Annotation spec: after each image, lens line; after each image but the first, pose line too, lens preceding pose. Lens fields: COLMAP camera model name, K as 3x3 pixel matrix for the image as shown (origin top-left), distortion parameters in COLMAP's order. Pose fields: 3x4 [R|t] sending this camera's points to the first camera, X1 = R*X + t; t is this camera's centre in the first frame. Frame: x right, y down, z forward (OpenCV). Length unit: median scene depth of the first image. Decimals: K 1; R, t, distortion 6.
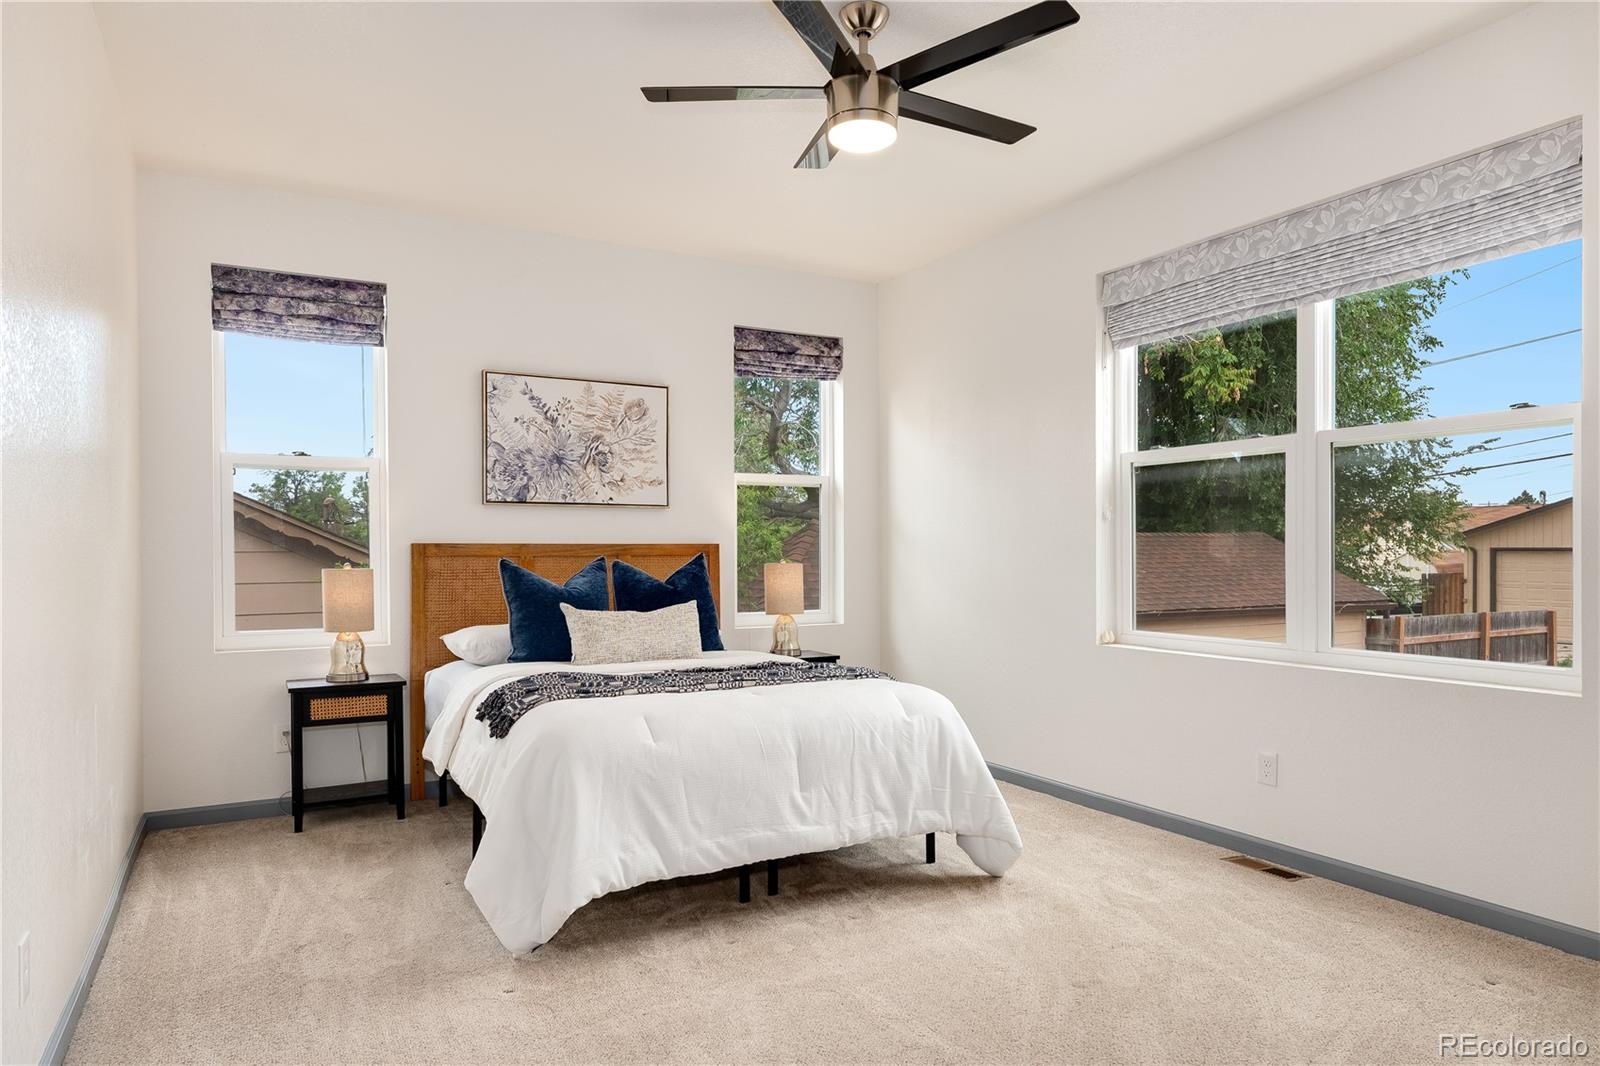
lens RADIAL K [[933.4, 0, 797.5], [0, 933.4, 552.4], [0, 0, 1]] dist [-0.003409, -0.000261]
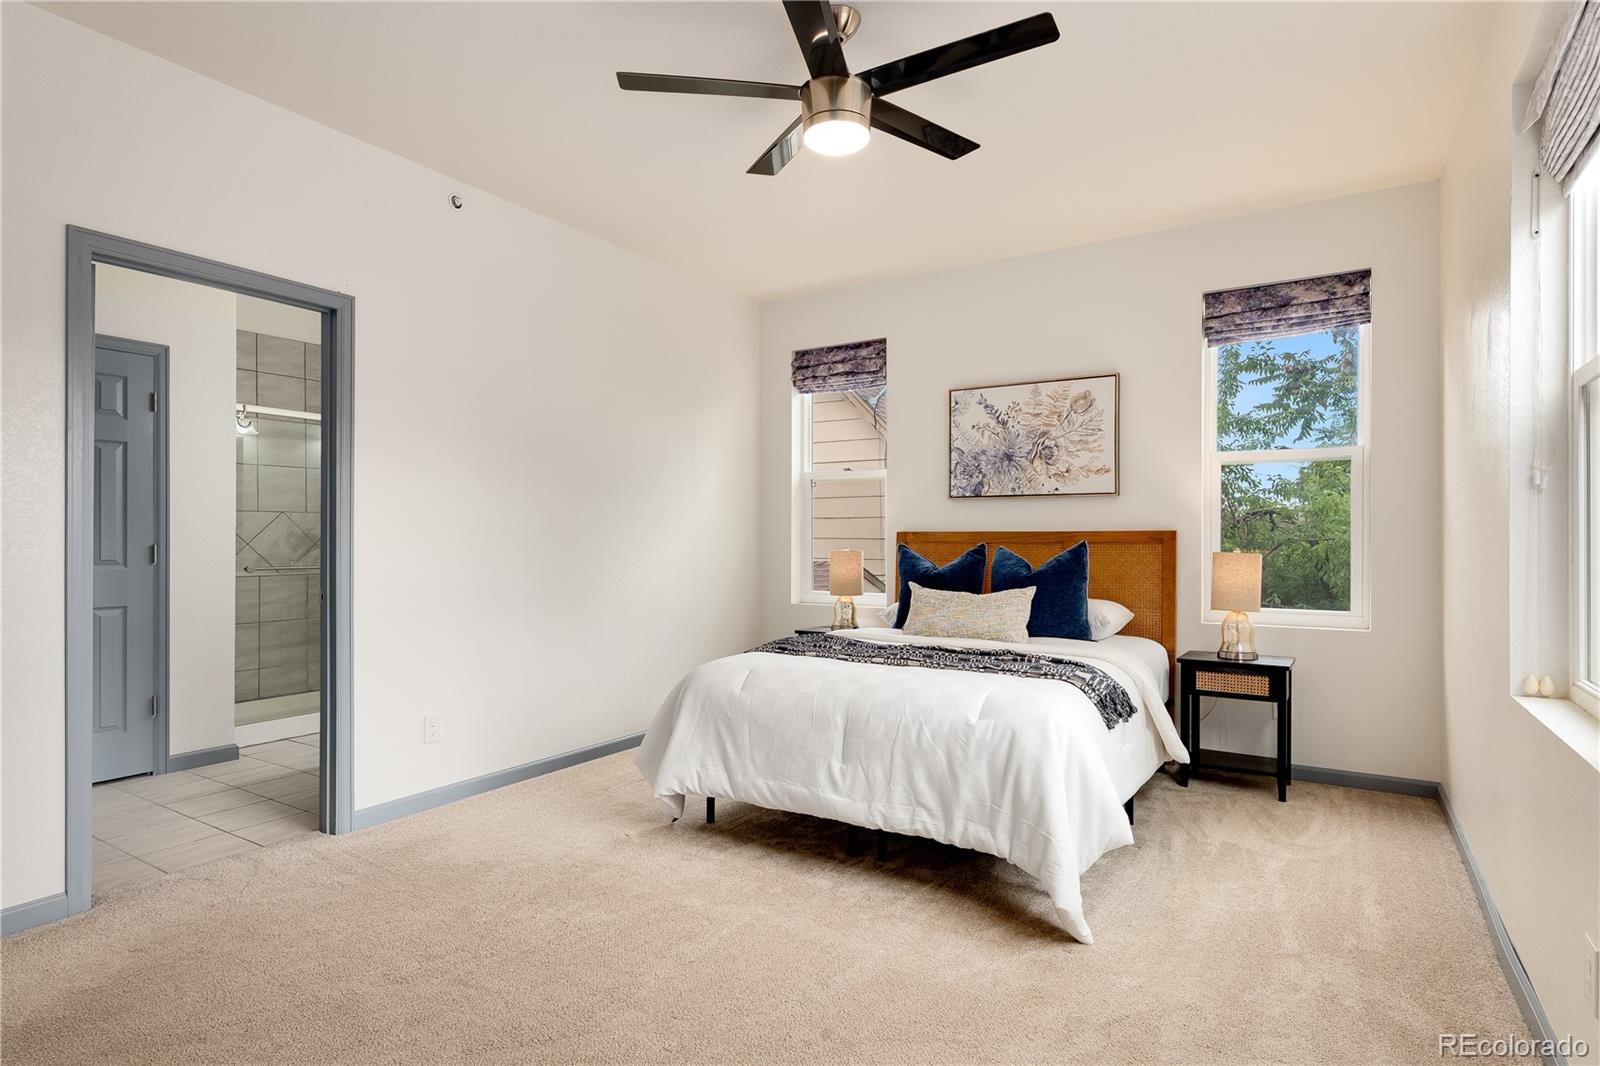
lens RADIAL K [[808.5, 0, 800.0], [0, 808.5, 533.0], [0, 0, 1]] dist [0.001732, 0.000801]
pose [[0.512655, -0.001939, -0.858592, 0.465620], [-0.002722, 0.999989, -0.003883, -0.003110], [0.858590, 0.004328, 0.512644, 0.286347]]
